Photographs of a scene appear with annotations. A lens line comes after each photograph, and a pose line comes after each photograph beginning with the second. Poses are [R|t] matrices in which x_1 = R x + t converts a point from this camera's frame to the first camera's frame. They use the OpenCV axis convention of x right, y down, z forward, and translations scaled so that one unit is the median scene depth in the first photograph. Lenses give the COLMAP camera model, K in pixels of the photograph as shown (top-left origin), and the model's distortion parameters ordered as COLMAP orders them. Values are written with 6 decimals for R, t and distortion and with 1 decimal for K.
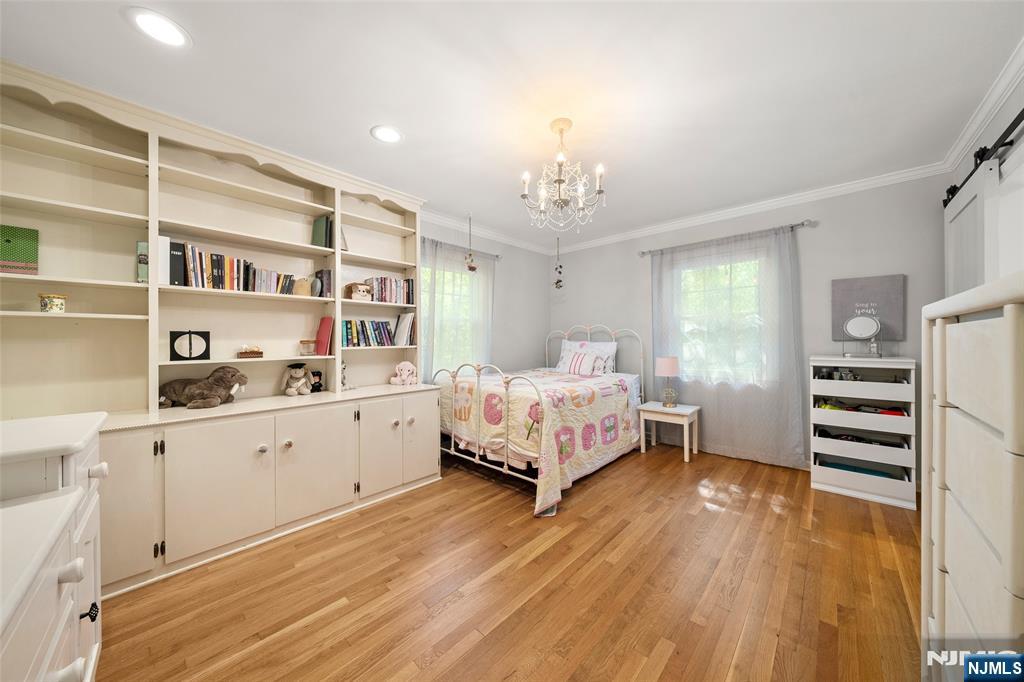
lens RADIAL K [[348.5, 0, 507.5], [0, 348.5, 340.9], [0, 0, 1]] dist [0.000127, -0.000139]
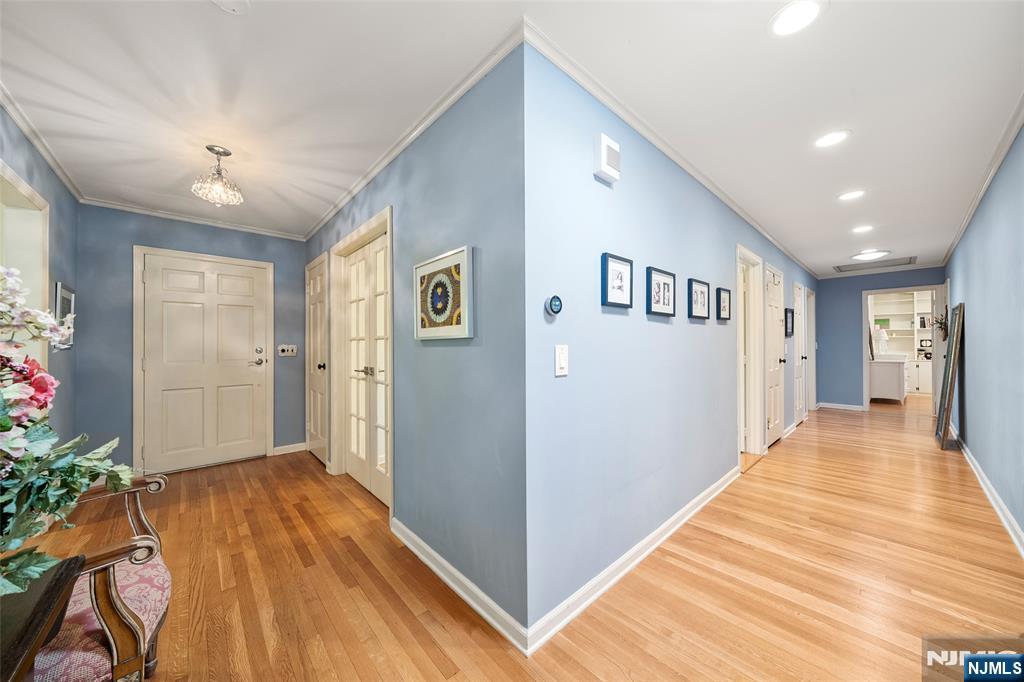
lens RADIAL K [[348.5, 0, 507.5], [0, 348.5, 340.9], [0, 0, 1]] dist [0.000127, -0.000139]
pose [[-0.085002, -0.005631, -0.996365, 1.573733], [0.001054, 0.999983, -0.005741, 0.002258], [0.996380, -0.001538, -0.084994, -1.555359]]
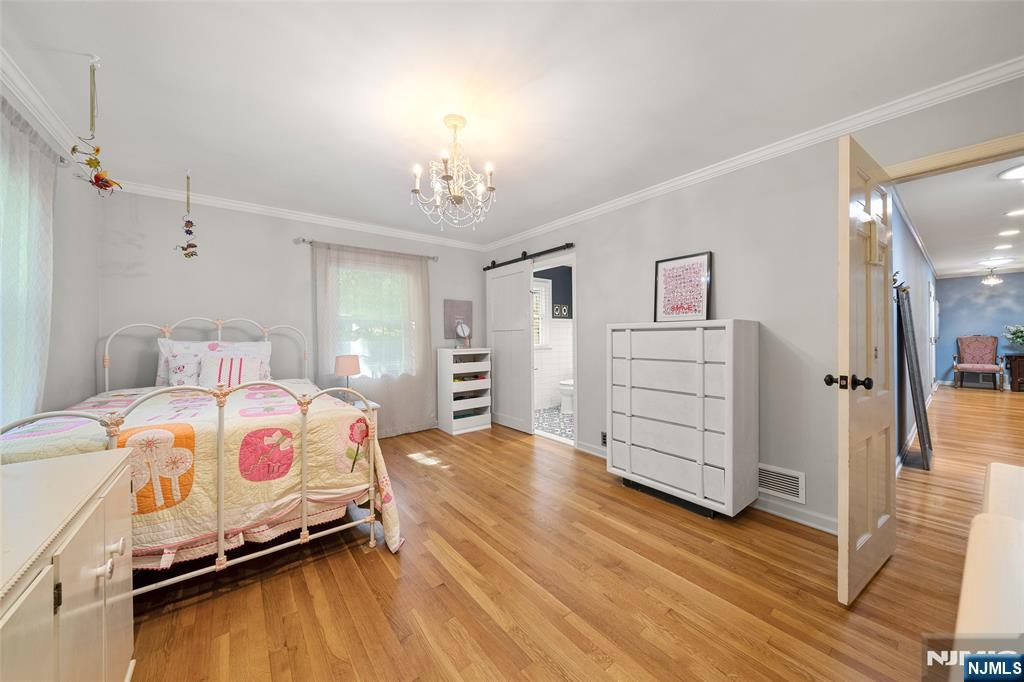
lens RADIAL K [[348.5, 0, 507.5], [0, 348.5, 340.9], [0, 0, 1]] dist [0.000127, -0.000139]
pose [[0.157298, -0.008658, 0.987513, -0.577237], [0.011245, 0.999912, 0.006976, 0.002869], [-0.987487, 0.010008, 0.157382, 0.513297]]
